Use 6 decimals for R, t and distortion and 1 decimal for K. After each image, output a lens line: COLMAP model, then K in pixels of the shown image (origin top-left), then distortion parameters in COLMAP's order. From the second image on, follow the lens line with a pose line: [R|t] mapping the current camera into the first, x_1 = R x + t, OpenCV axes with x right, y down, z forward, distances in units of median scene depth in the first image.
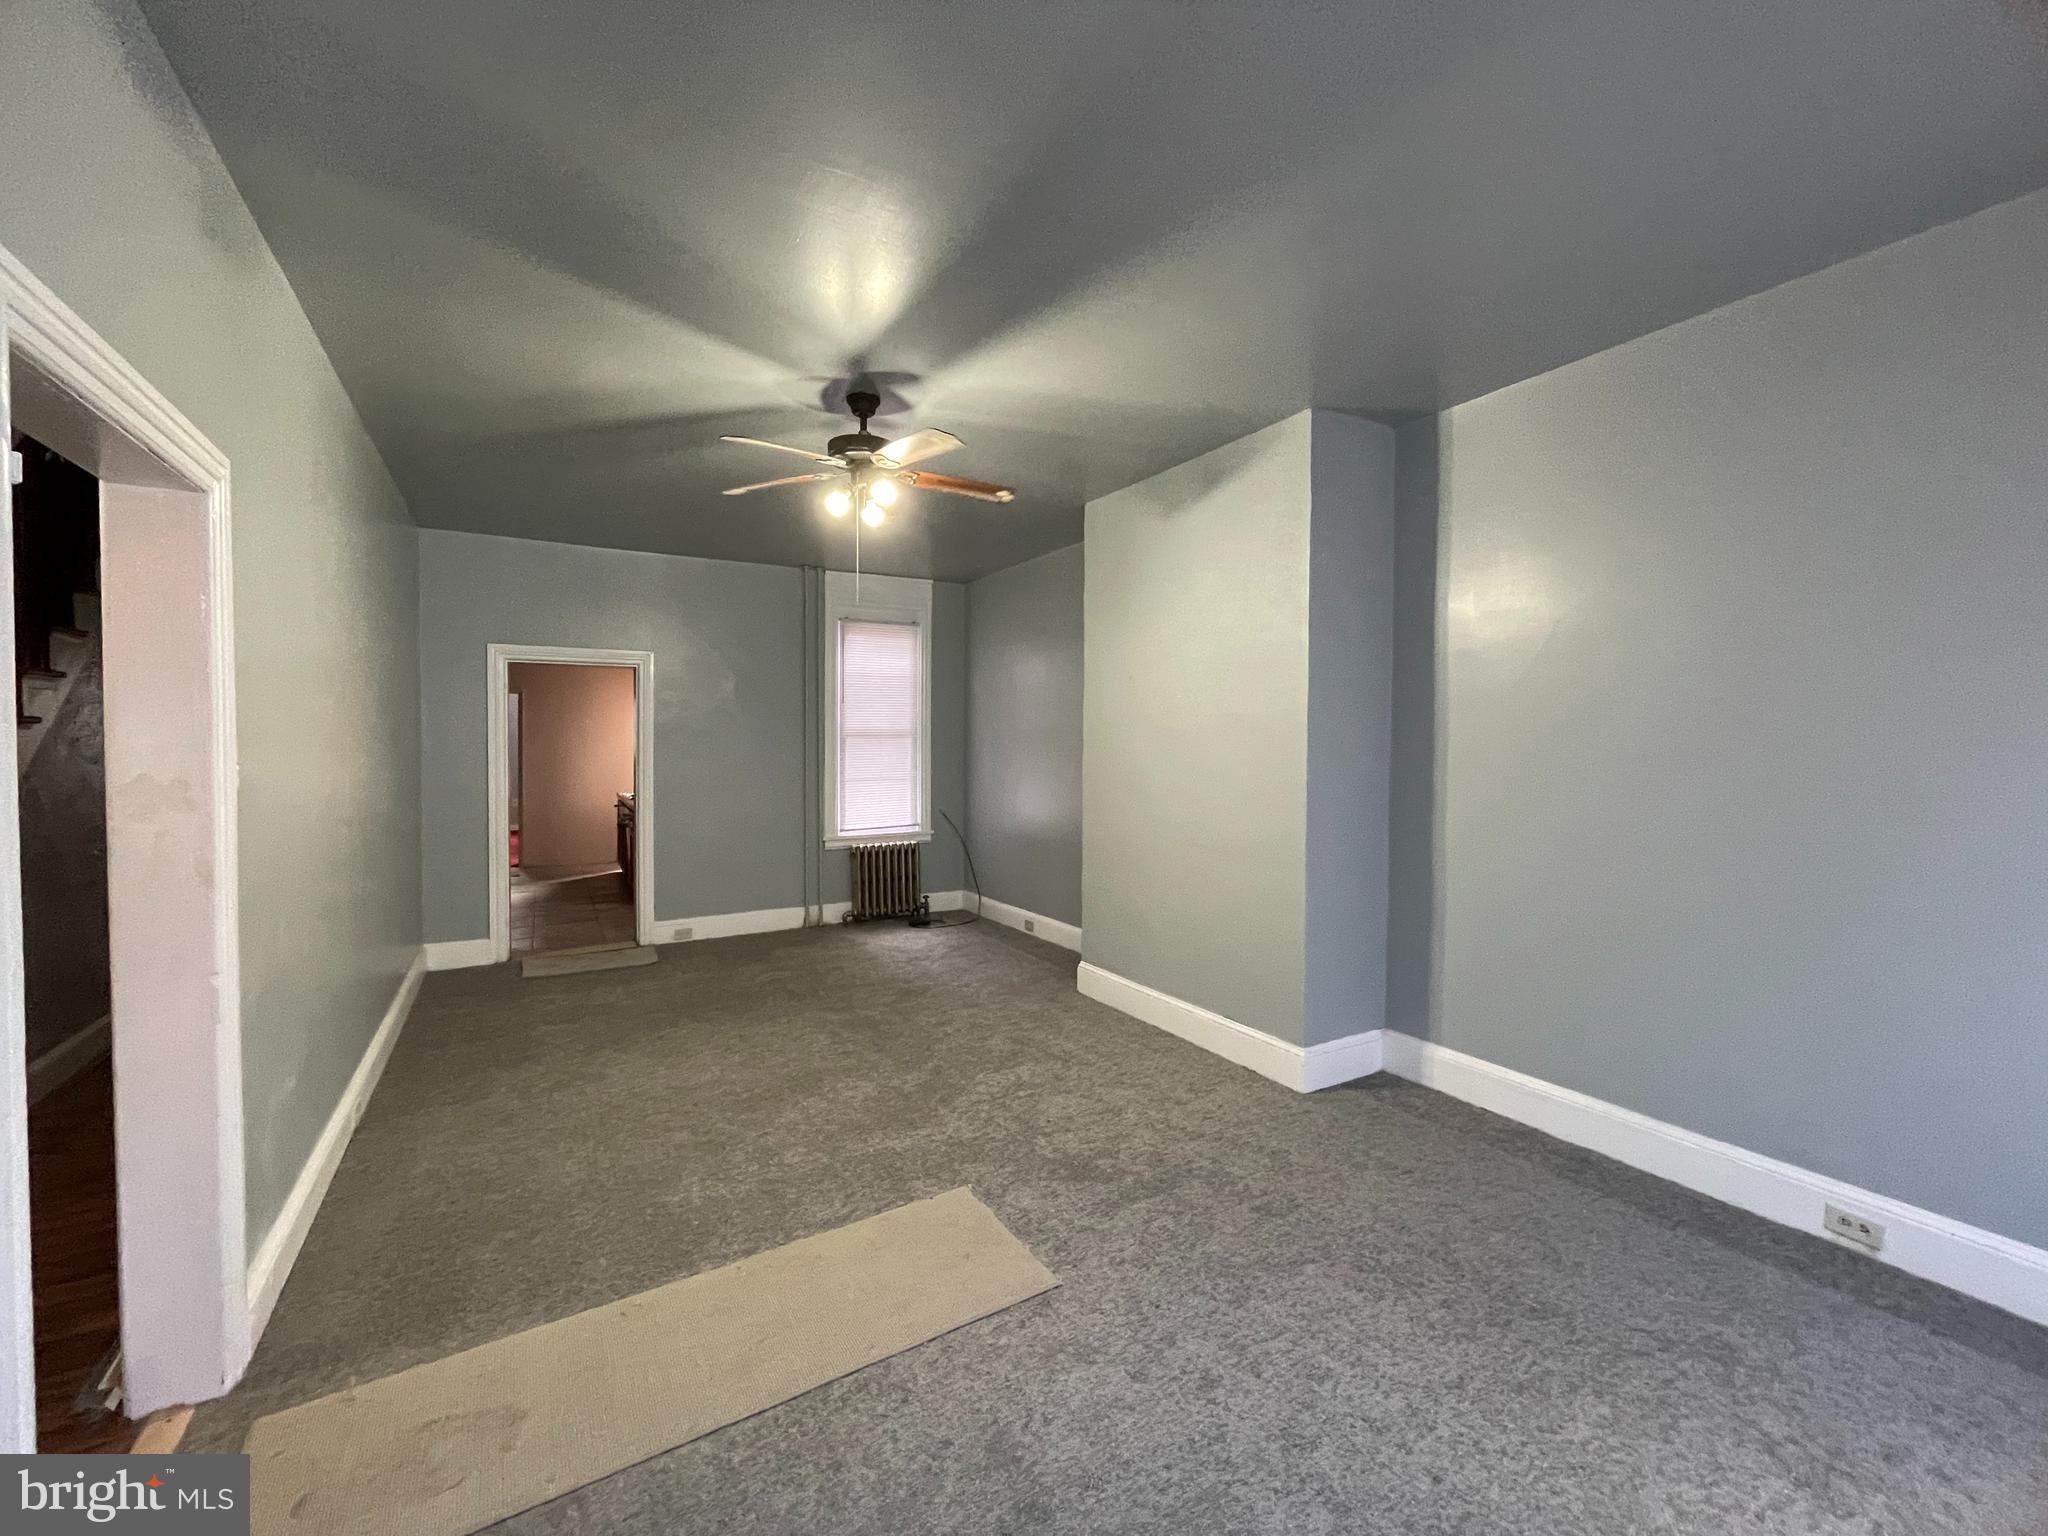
lens RADIAL K [[833.8, 0, 1018.3], [0, 833.8, 774.8], [0, 0, 1]] dist [-0.002904, -0.000111]
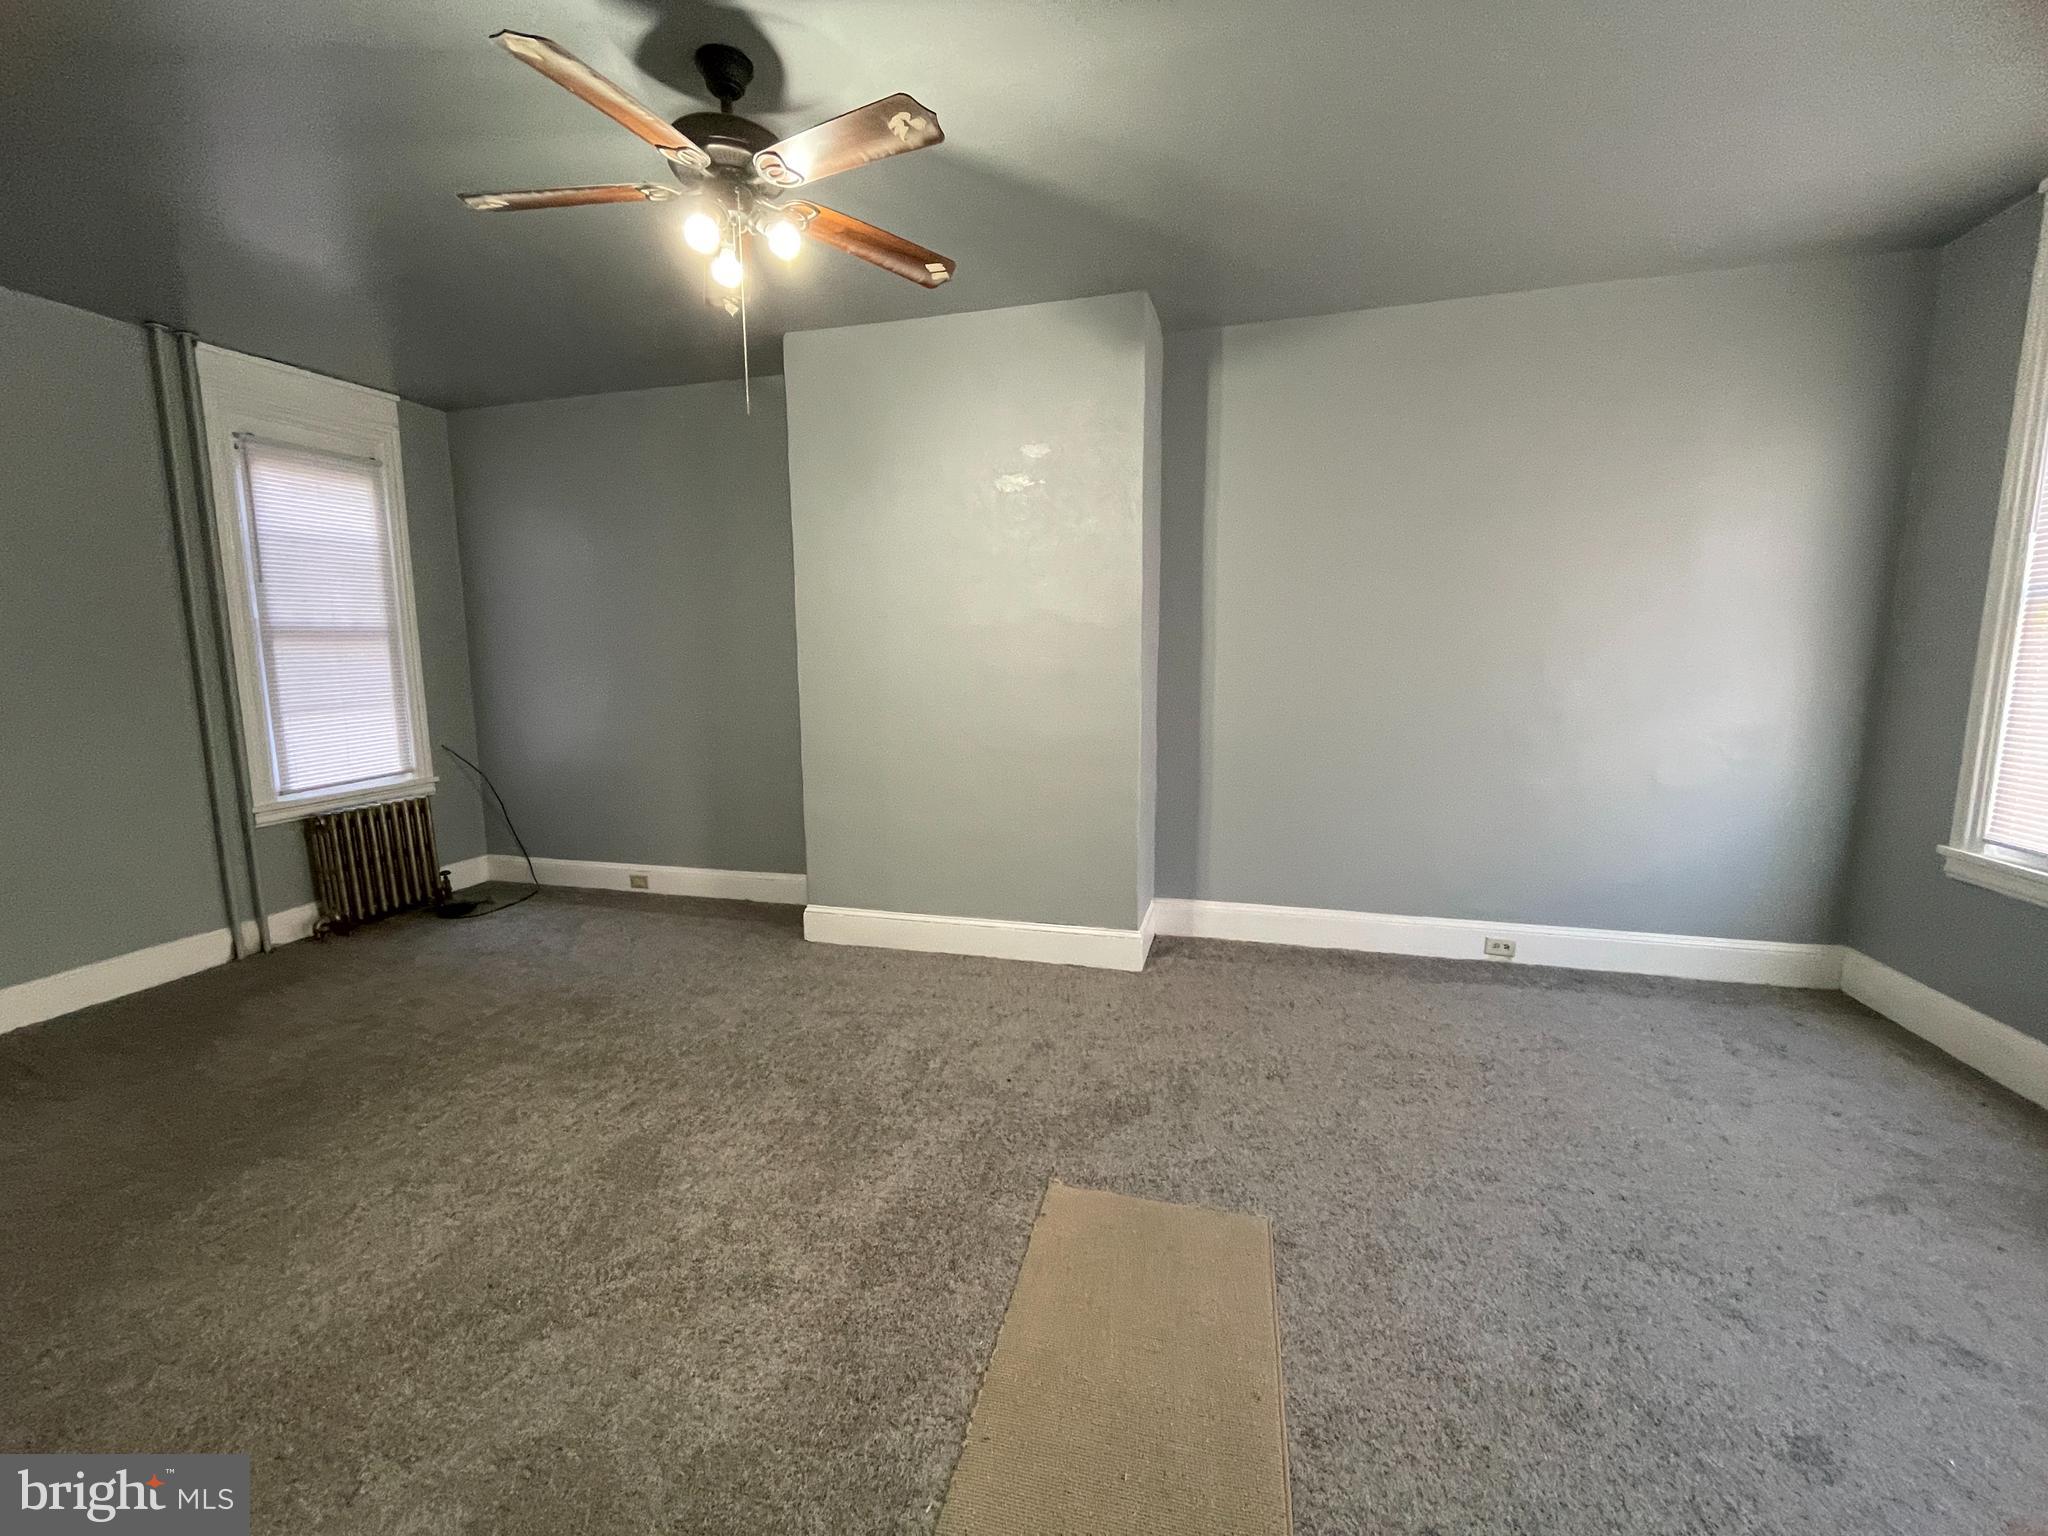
lens RADIAL K [[833.8, 0, 1014.9], [0, 833.8, 770.8], [0, 0, 1]] dist [-0.002904, -0.000111]
pose [[0.718025, -0.109112, 0.687411, -0.491398], [0.037466, 0.992263, 0.118366, -0.003454], [-0.695008, -0.059235, 0.716558, 0.378218]]
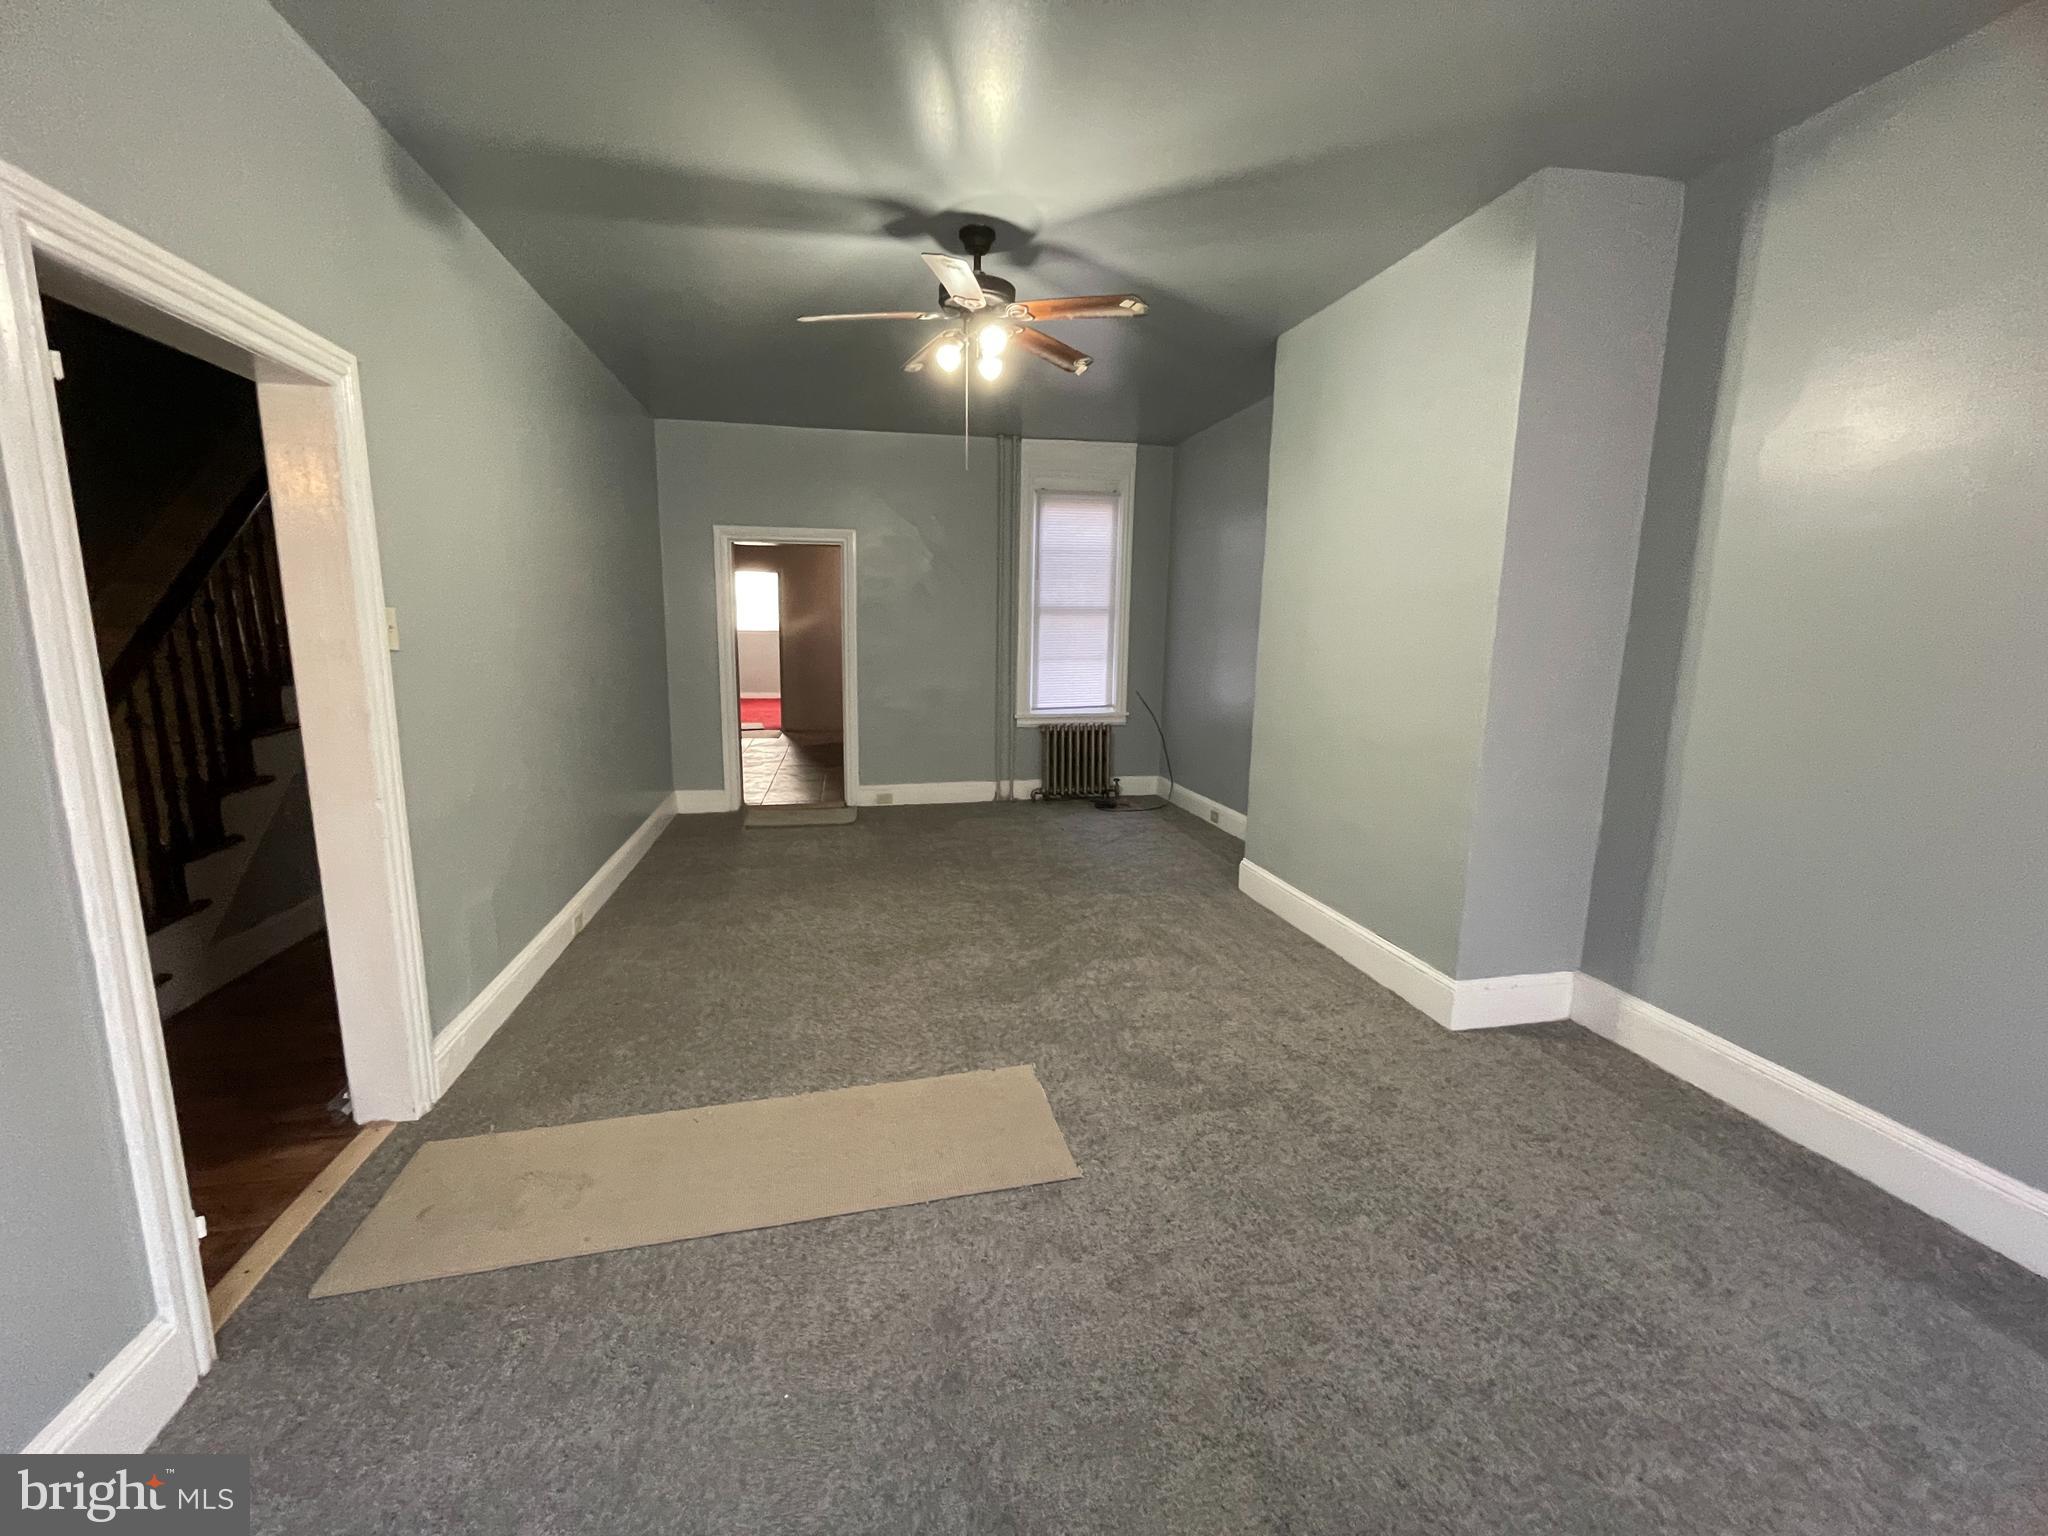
lens RADIAL K [[833.8, 0, 1018.6], [0, 833.8, 773.2], [0, 0, 1]] dist [-0.002904, -0.000111]
pose [[0.949306, 0.063603, -0.307851, 0.170186], [-0.020462, 0.989743, 0.141387, 0.004217], [0.313686, -0.127920, 0.940870, 0.079874]]
